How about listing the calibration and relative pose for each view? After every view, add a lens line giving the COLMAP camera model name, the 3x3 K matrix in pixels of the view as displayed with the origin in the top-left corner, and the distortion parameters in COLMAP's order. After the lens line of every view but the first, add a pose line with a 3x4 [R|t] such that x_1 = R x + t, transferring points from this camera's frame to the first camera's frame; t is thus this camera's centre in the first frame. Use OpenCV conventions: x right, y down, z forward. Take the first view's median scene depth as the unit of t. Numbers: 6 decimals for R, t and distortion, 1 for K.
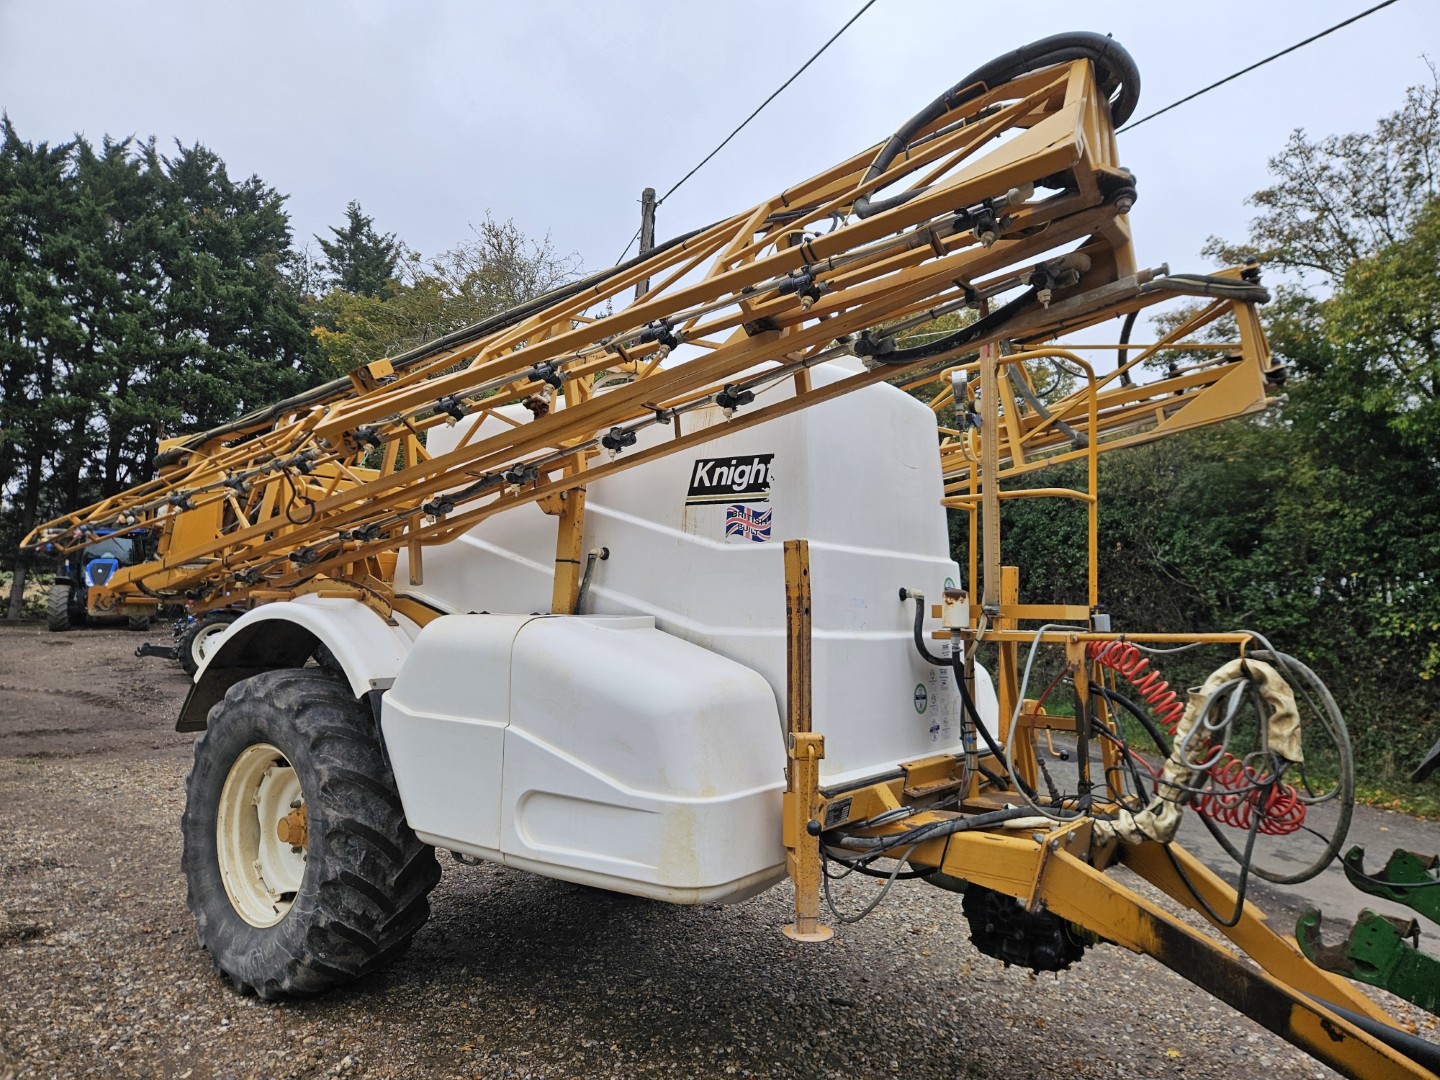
lens RADIAL K [[957.7, 0, 712.0], [0, 957.7, 538.5], [0, 0, 1]] dist [0.072157, -0.065552]
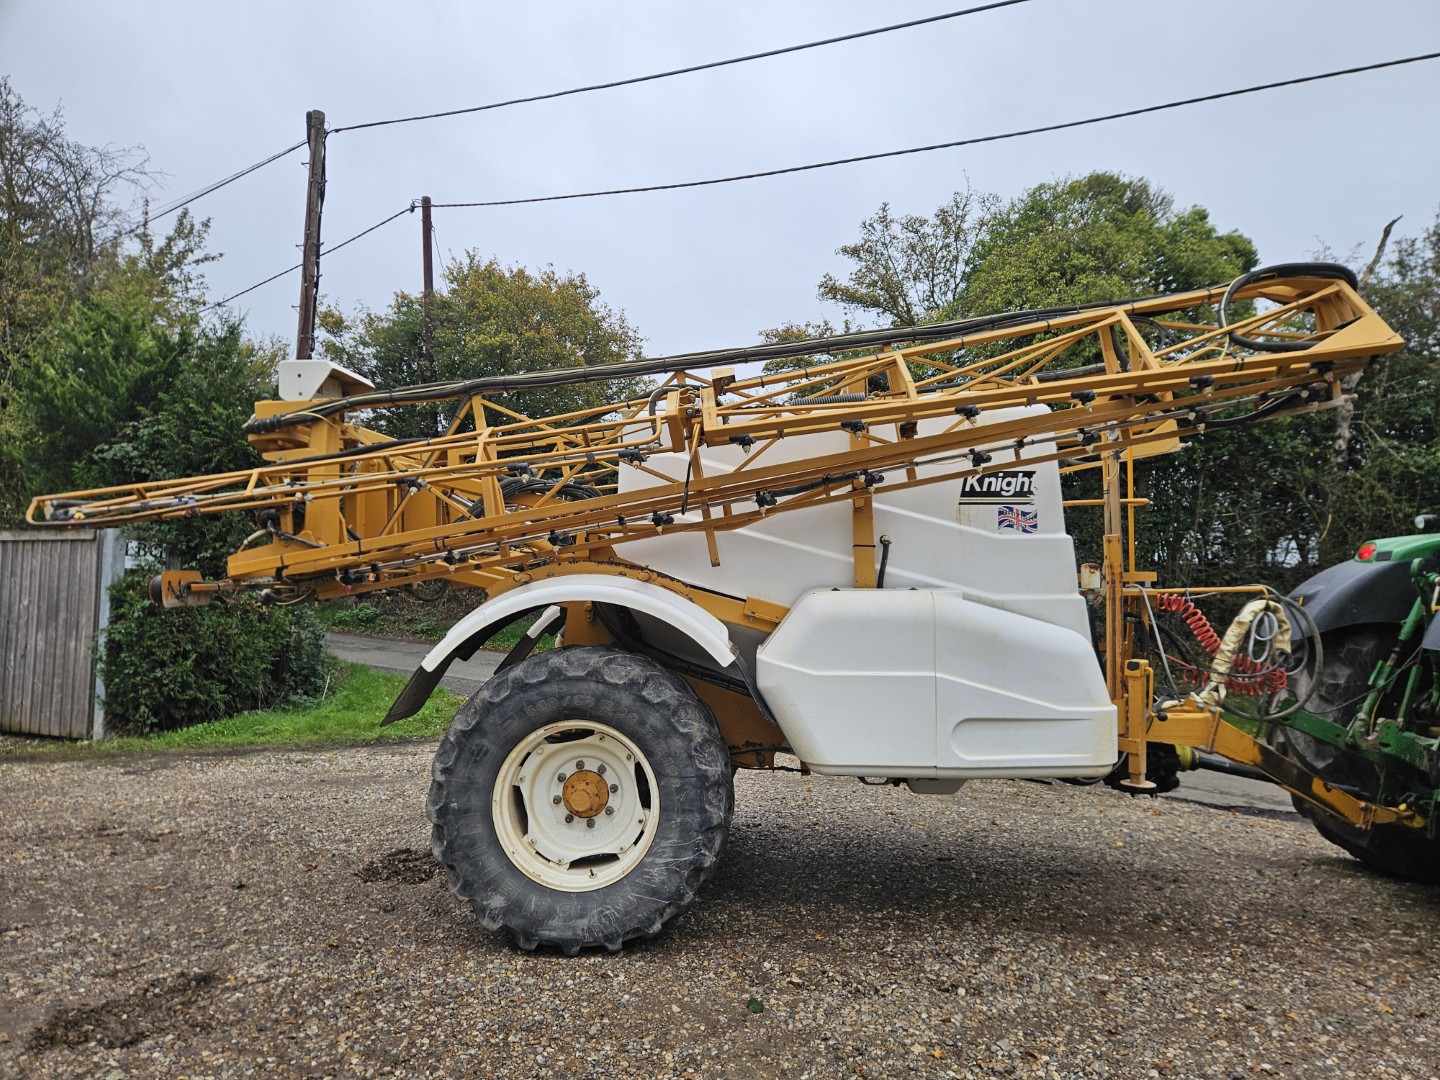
lens RADIAL K [[957.7, 0, 712.0], [0, 957.7, 538.5], [0, 0, 1]] dist [0.072157, -0.065552]
pose [[0.822093, -0.005466, 0.569328, -1.115700], [-0.022007, 0.998902, 0.041368, -0.036131], [-0.568928, -0.046537, 0.821069, 0.089538]]
